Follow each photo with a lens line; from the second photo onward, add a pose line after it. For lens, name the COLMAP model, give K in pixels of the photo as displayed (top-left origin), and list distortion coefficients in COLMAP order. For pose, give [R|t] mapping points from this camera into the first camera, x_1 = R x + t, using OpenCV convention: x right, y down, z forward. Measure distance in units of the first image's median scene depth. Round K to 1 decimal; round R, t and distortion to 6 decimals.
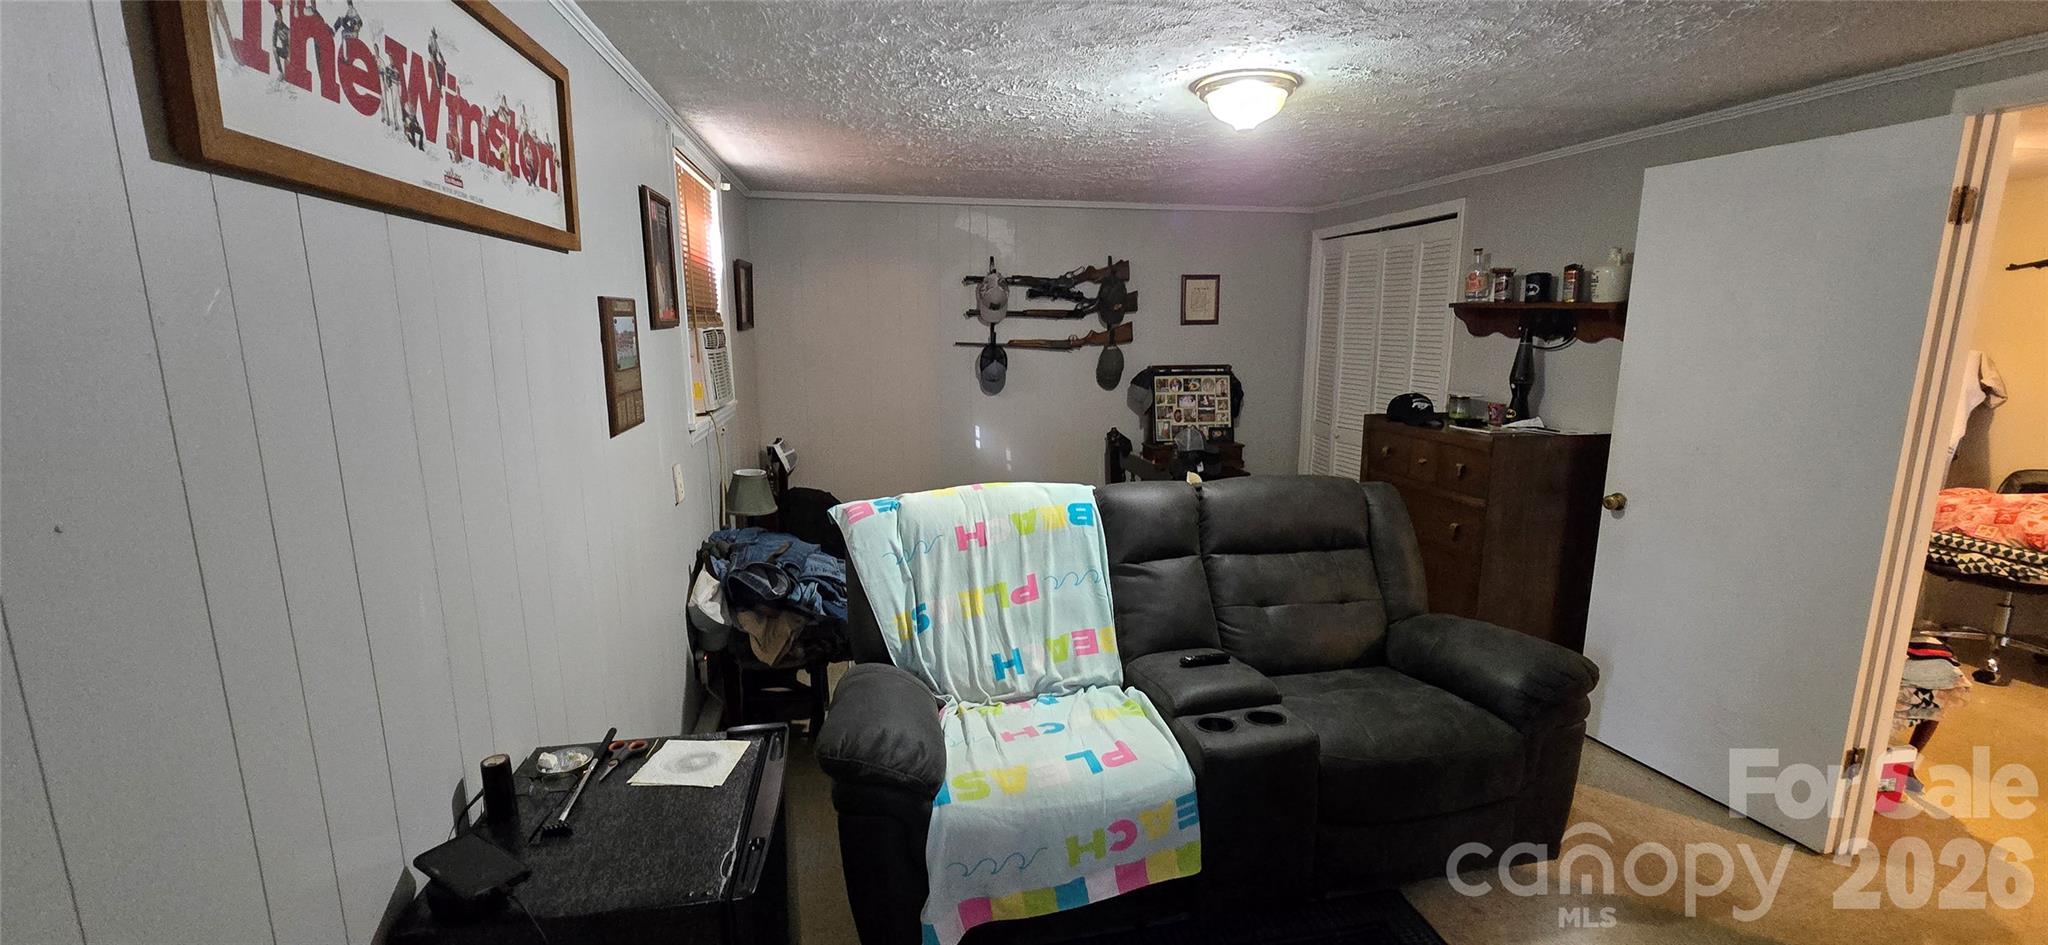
lens RADIAL K [[840.2, 0, 1041.0], [0, 840.2, 478.6], [0, 0, 1]] dist [-0.020867, 0.007665]
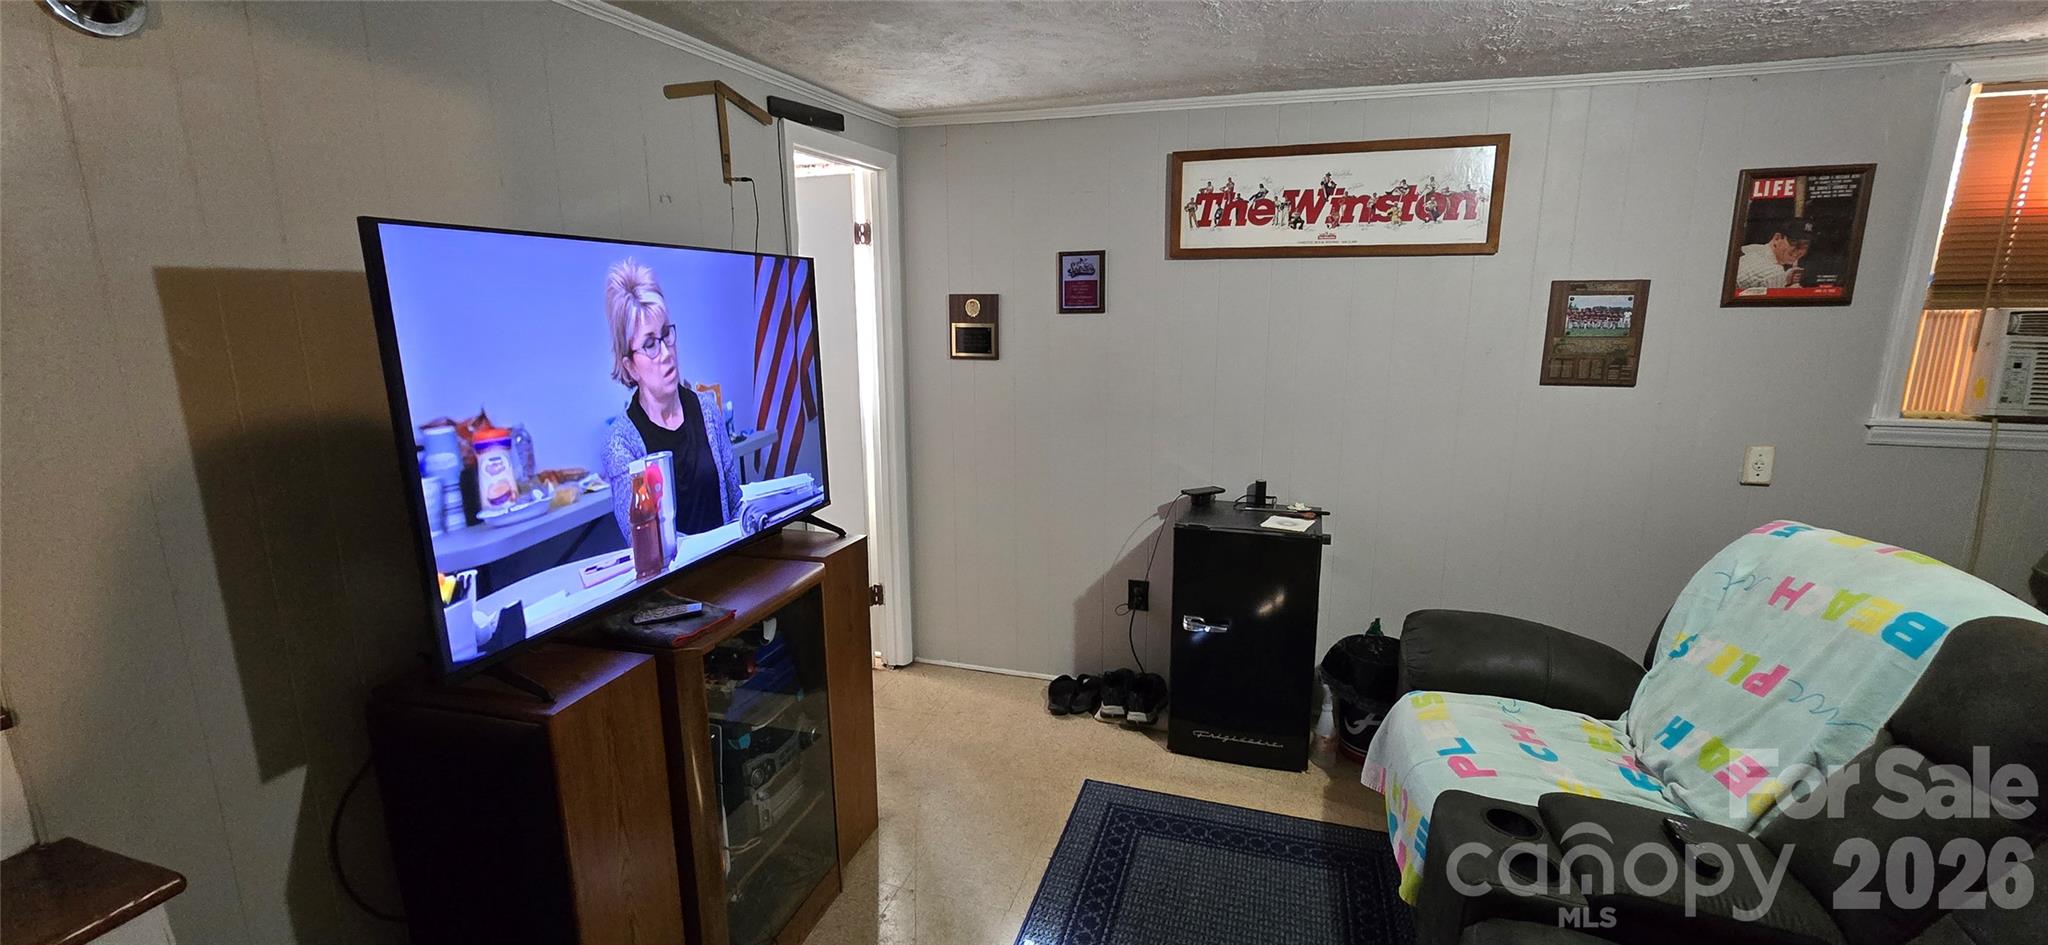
lens RADIAL K [[840.2, 0, 1041.0], [0, 840.2, 478.6], [0, 0, 1]] dist [-0.020867, 0.007665]
pose [[-0.501047, 0.177032, -0.847120, 2.279549], [-0.164128, 0.941651, 0.293864, -0.356989], [0.849714, 0.286276, -0.442755, 1.981846]]
